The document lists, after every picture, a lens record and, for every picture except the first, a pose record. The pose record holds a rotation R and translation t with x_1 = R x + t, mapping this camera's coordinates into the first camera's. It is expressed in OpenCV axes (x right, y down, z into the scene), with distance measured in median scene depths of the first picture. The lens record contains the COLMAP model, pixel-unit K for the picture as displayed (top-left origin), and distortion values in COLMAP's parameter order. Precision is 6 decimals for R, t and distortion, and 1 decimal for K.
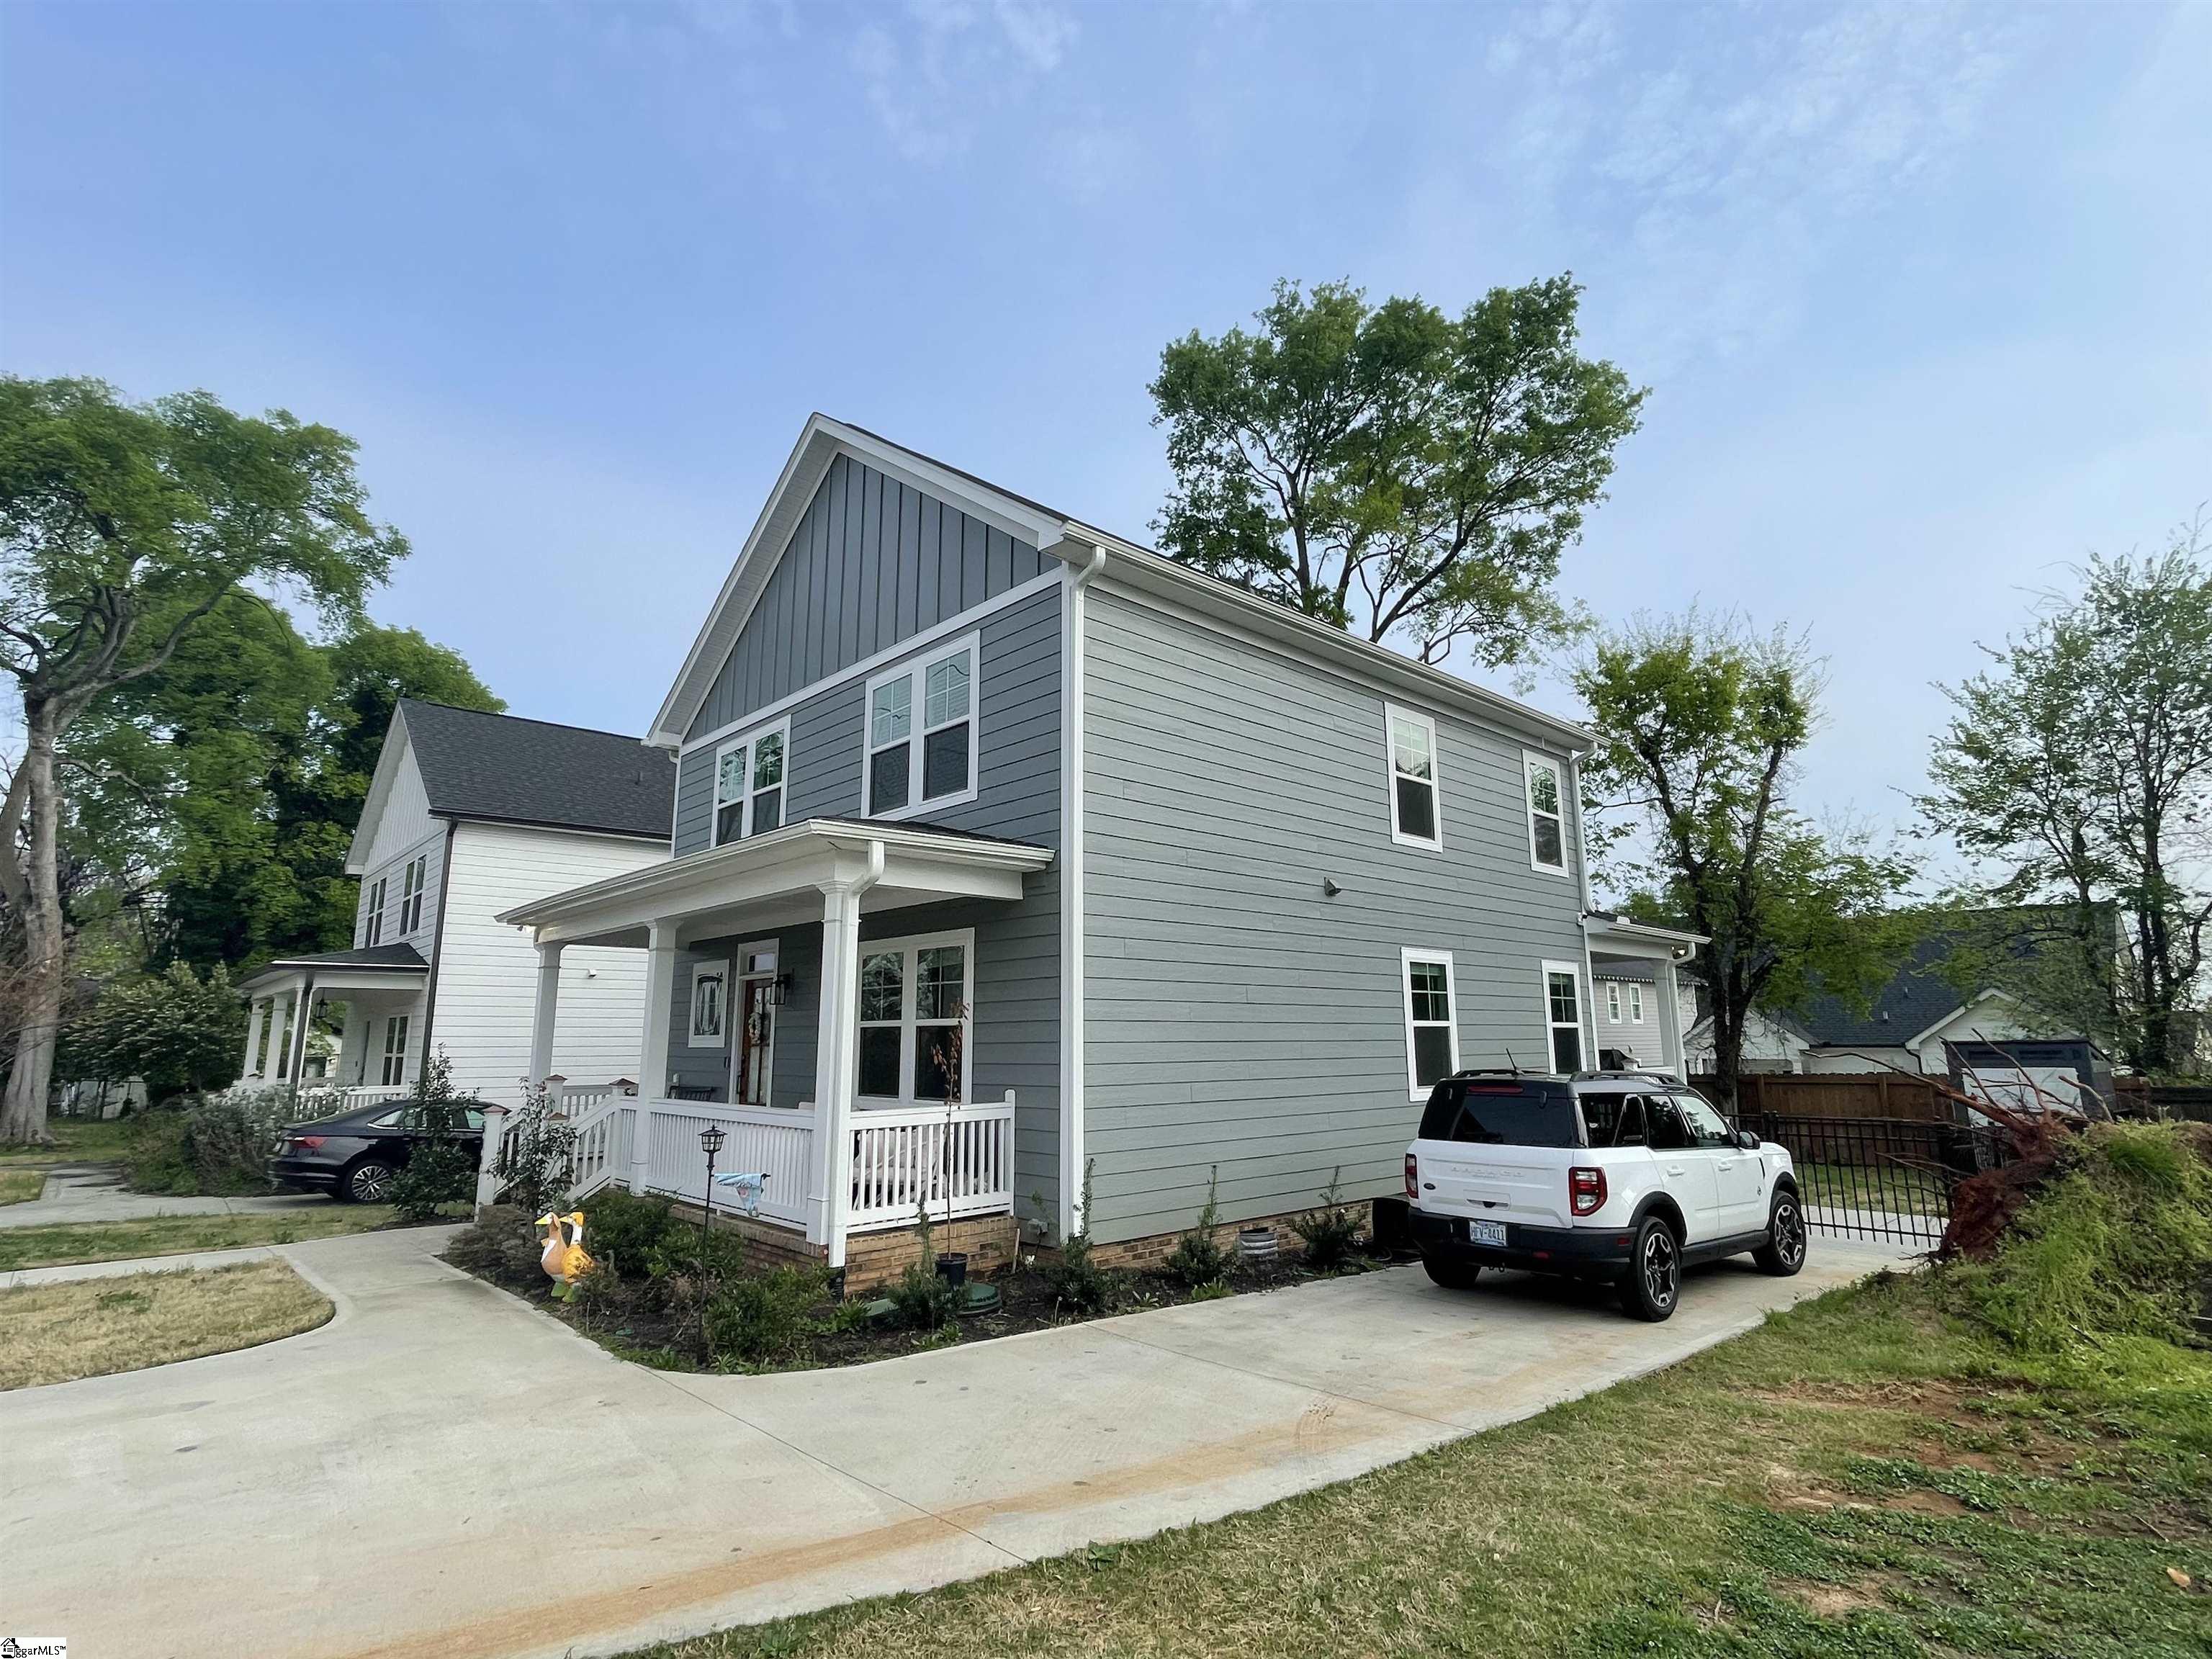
lens RADIAL K [[1137.9, 0, 1111.2], [0, 1137.9, 814.7], [0, 0, 1]] dist [-0.013598, 0.005034]
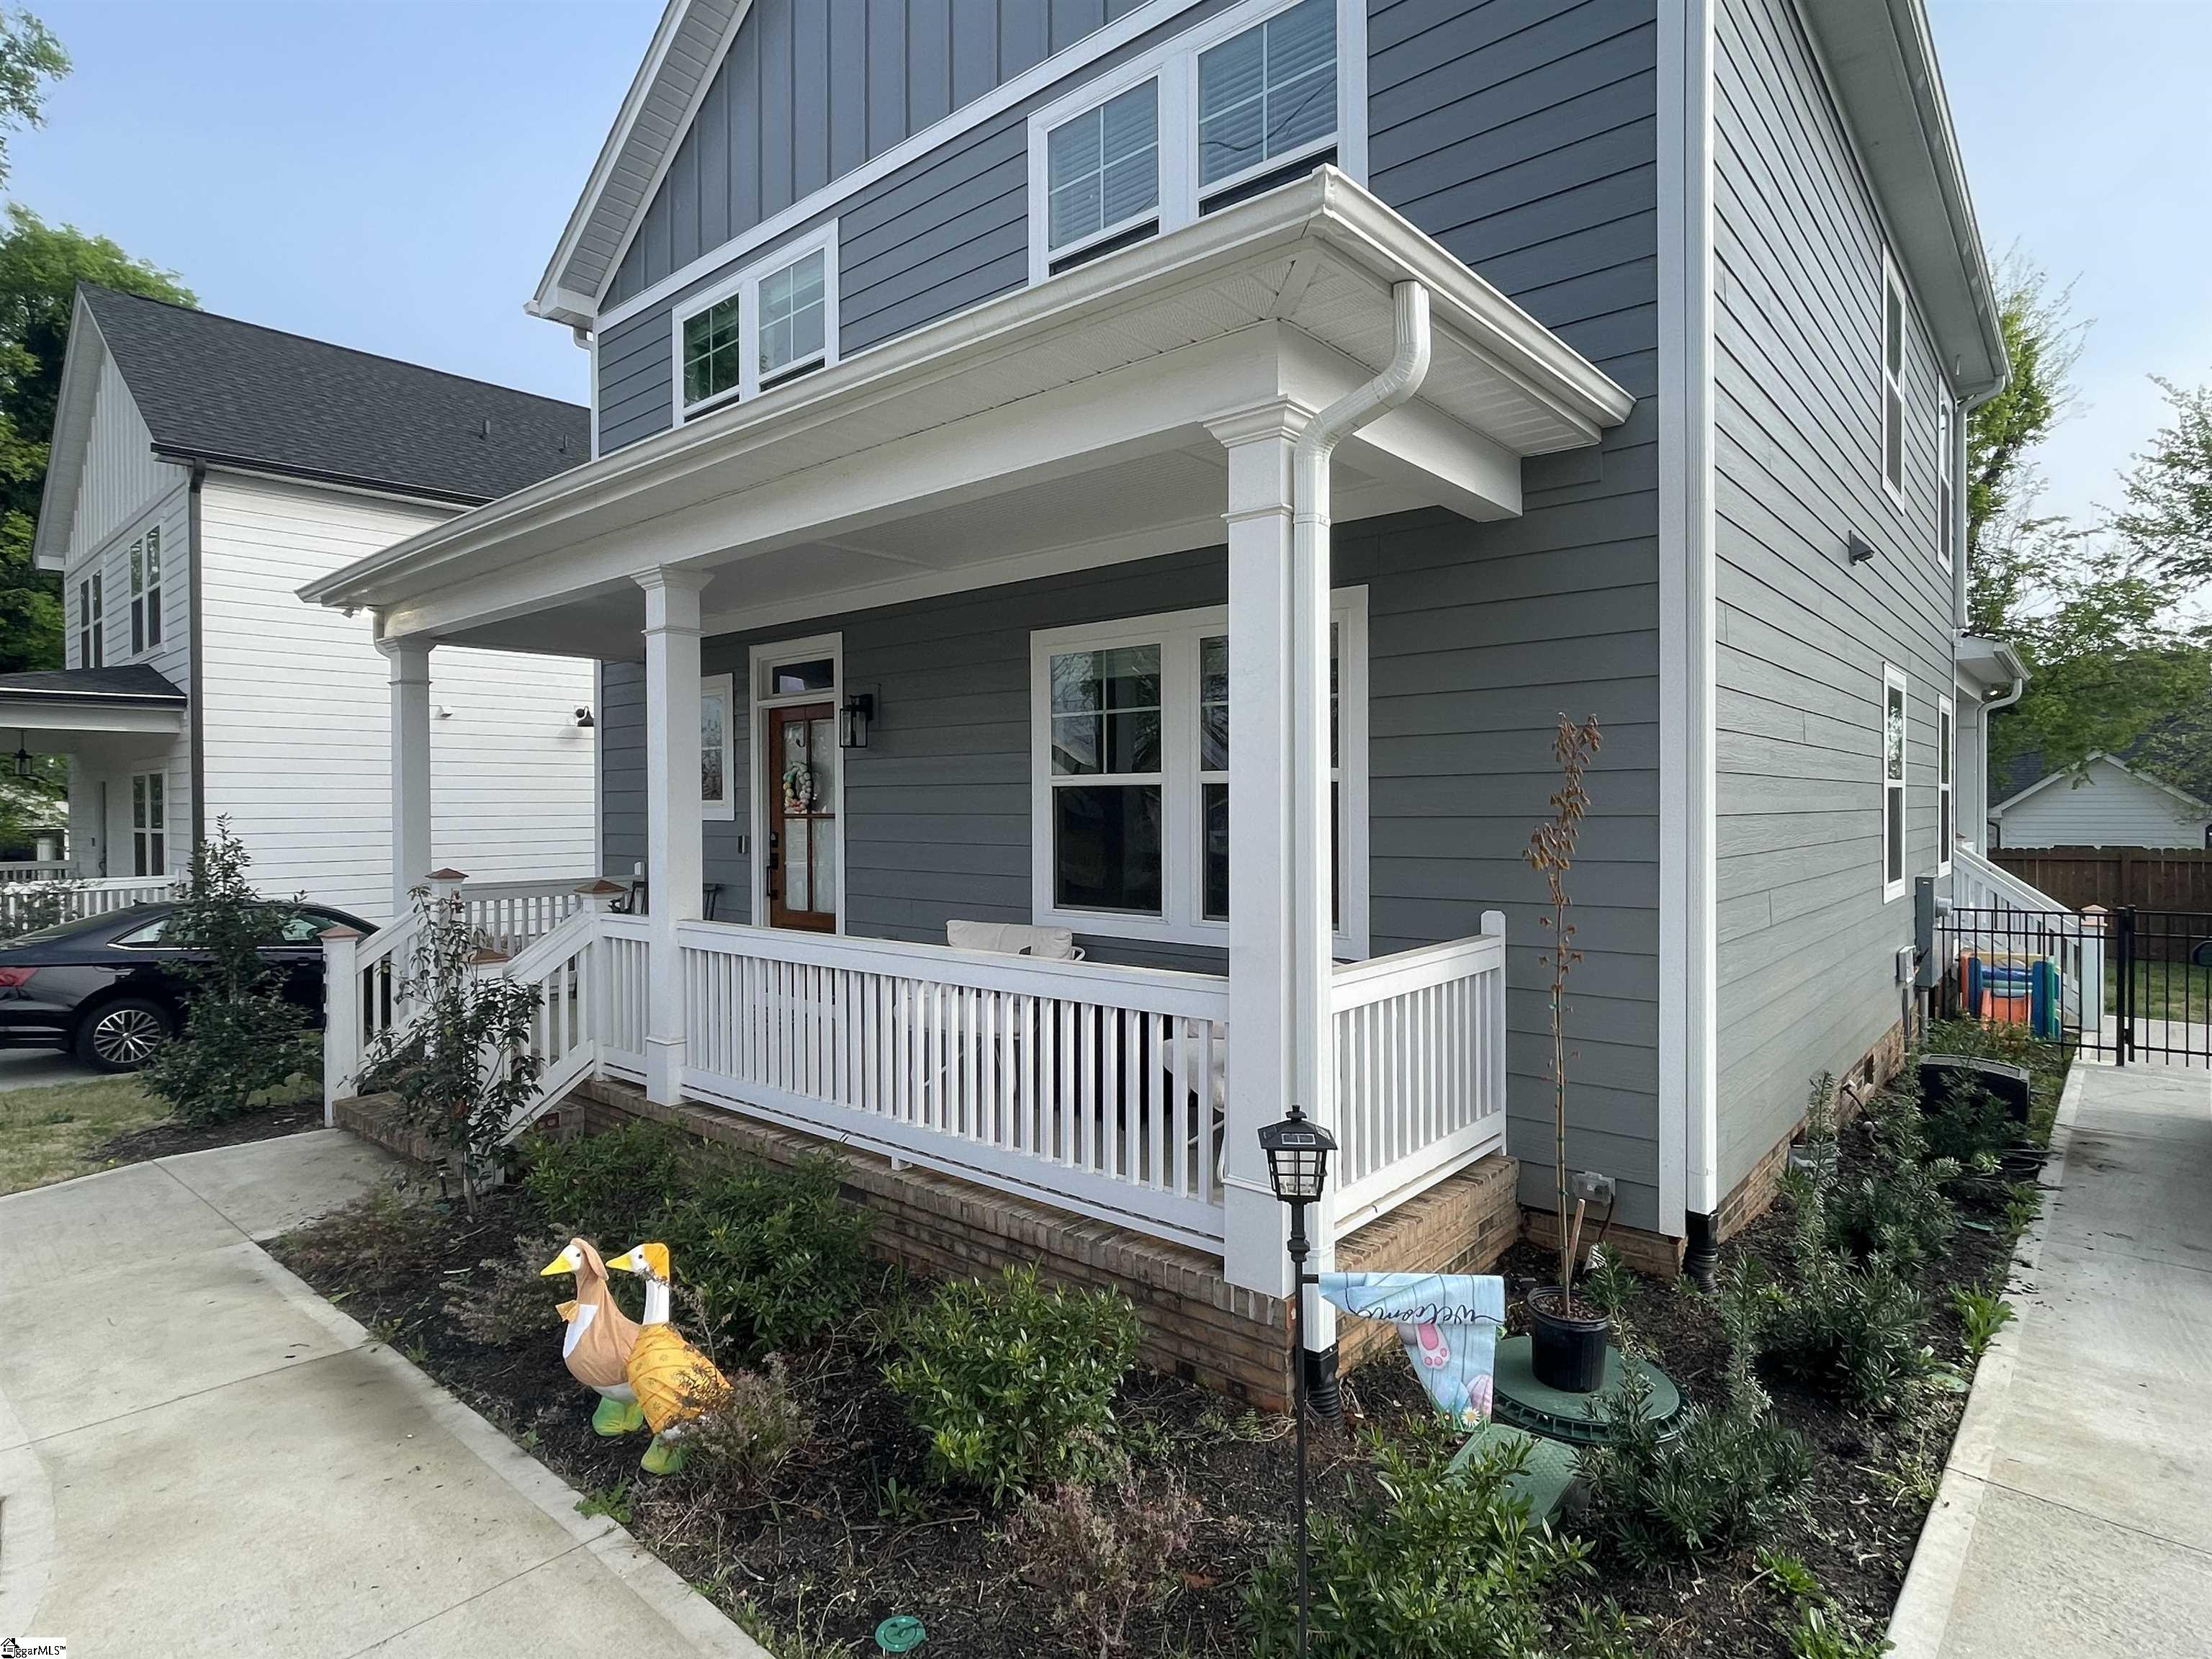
lens RADIAL K [[1184.3, 0, 1103.6], [0, 1184.3, 830.8], [0, 0, 1]] dist [-0.001966, -0.001796]
pose [[0.993456, -0.002241, 0.114193, -0.234886], [-0.022407, 0.976555, 0.214101, 0.077466], [-0.111996, -0.215258, 0.970114, 0.399343]]
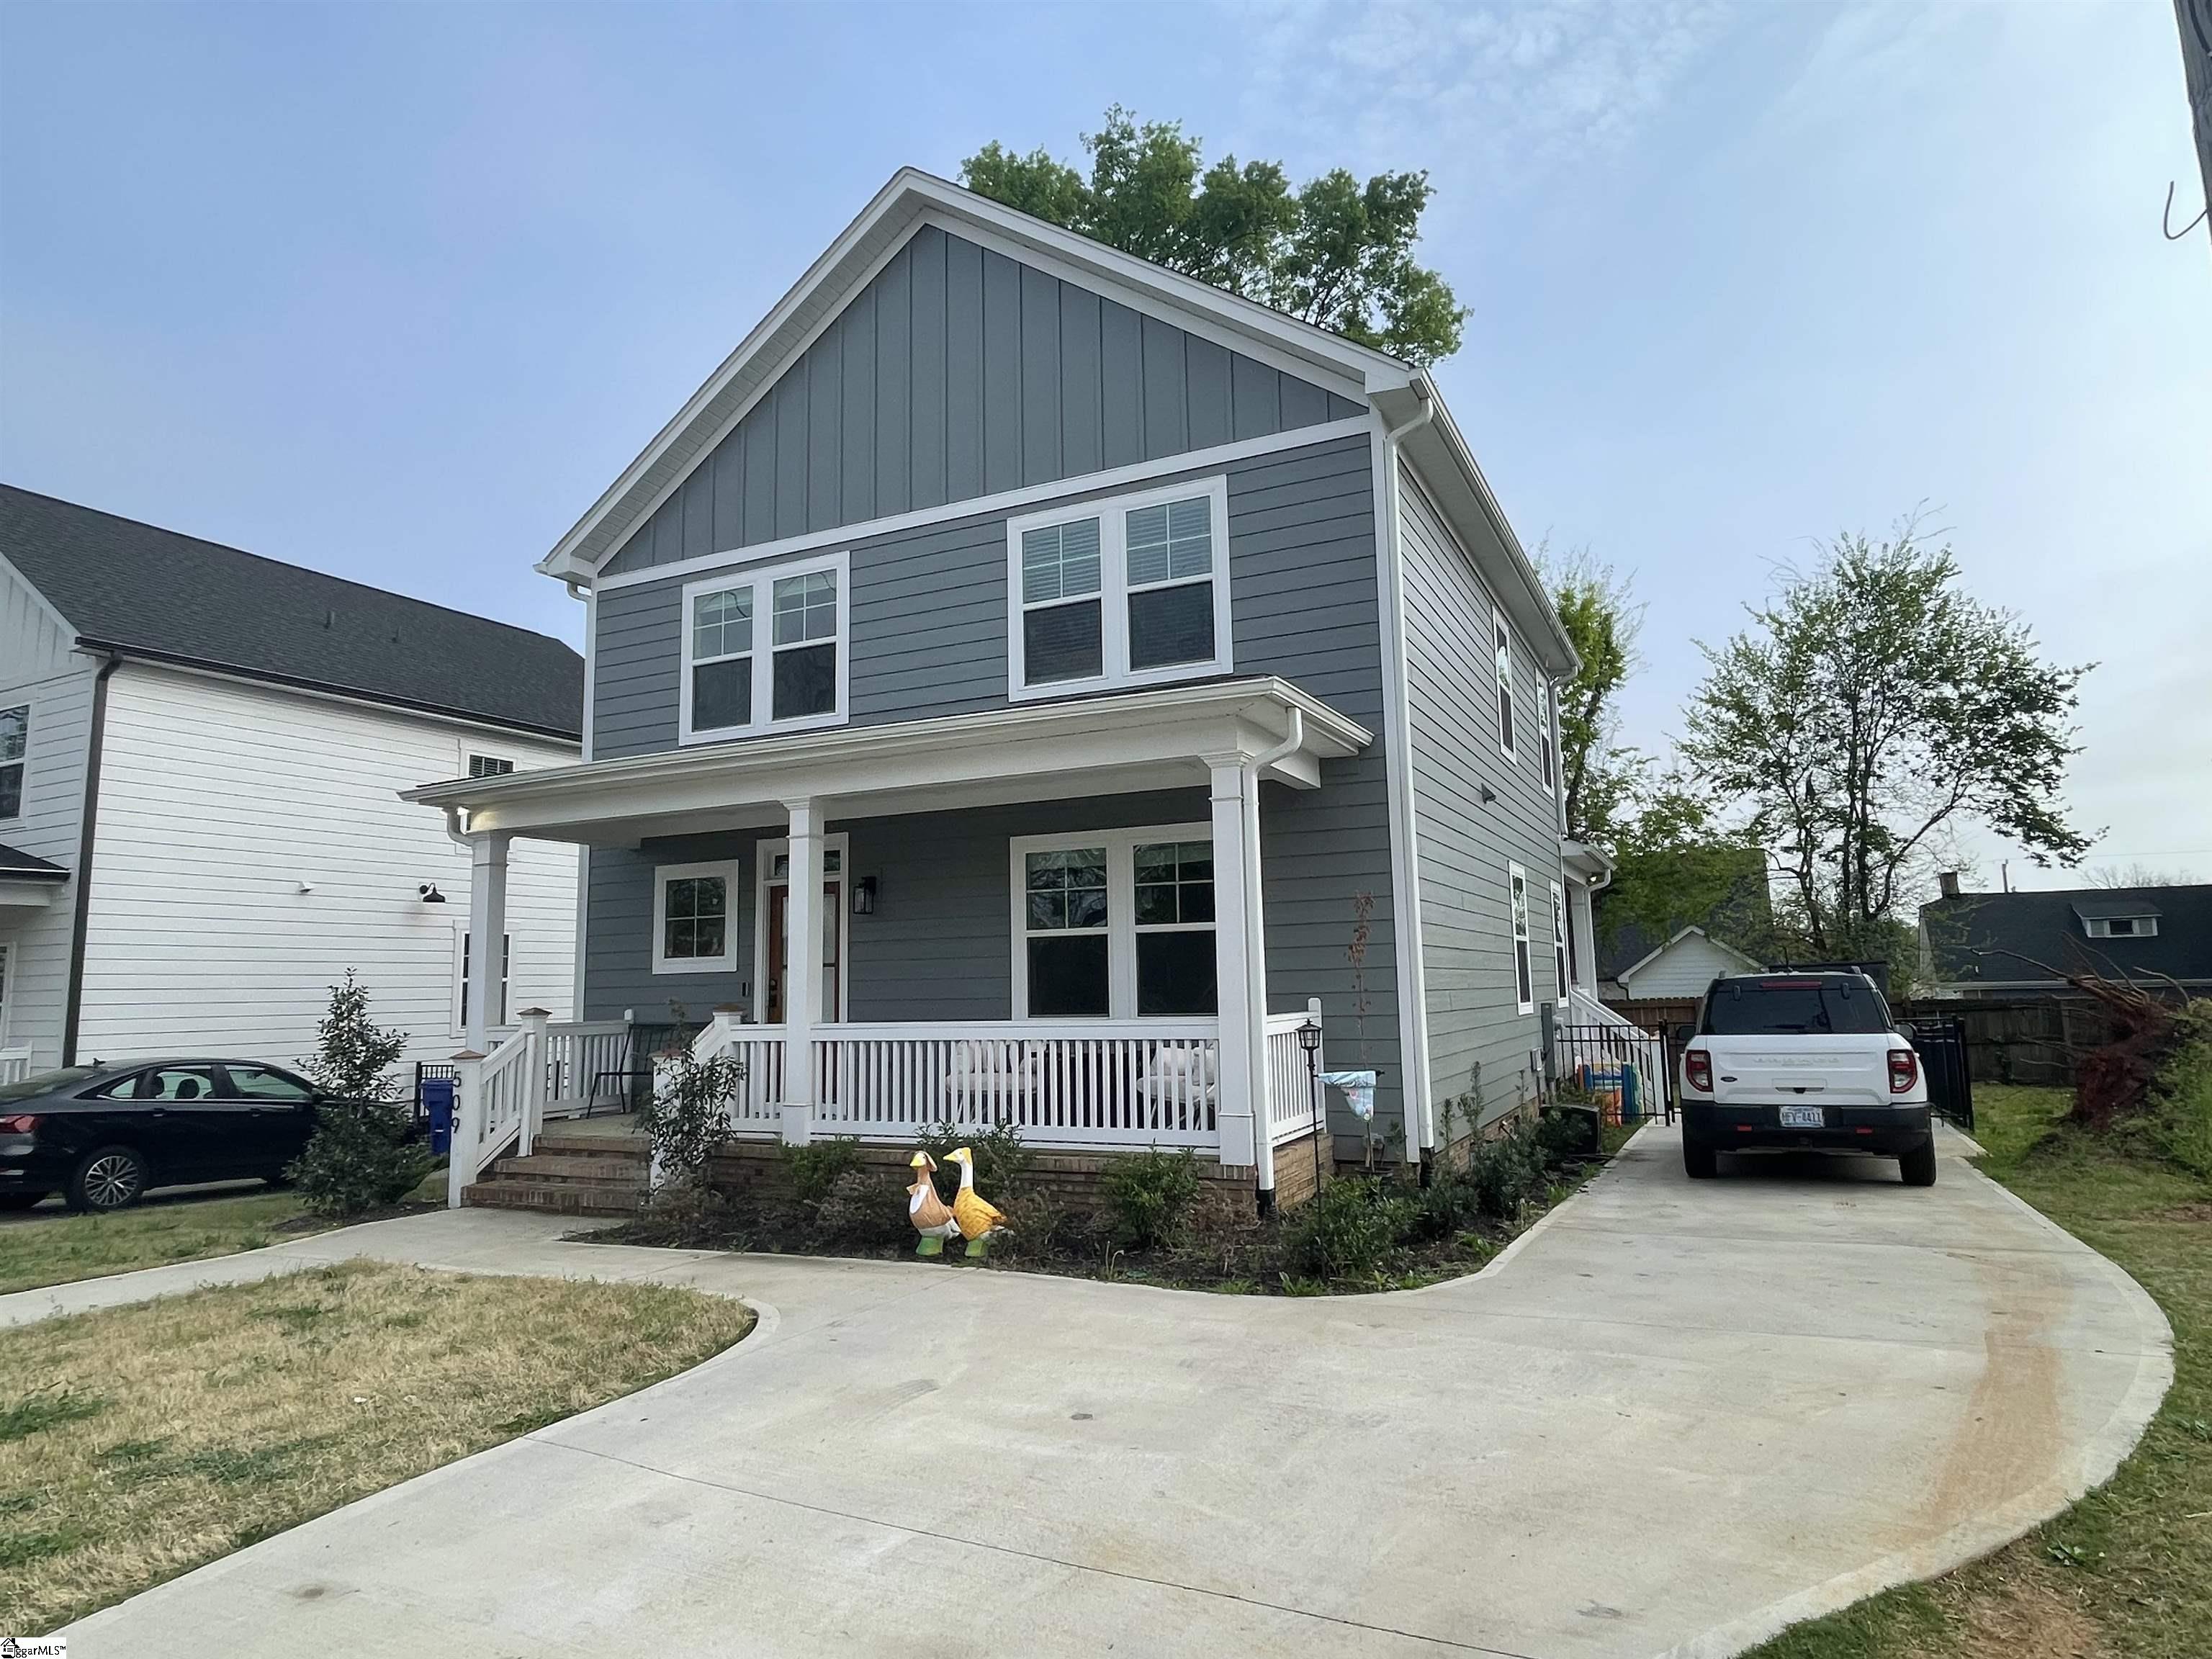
lens RADIAL K [[1320.3, 0, 1116.9], [0, 1320.3, 829.7], [0, 0, 1]] dist [-0.002178, -0.003147]
pose [[0.929146, 0.030362, 0.368465, -0.467651], [-0.055683, 0.996746, 0.058283, 0.042950], [-0.365497, -0.074670, 0.927813, 0.073073]]
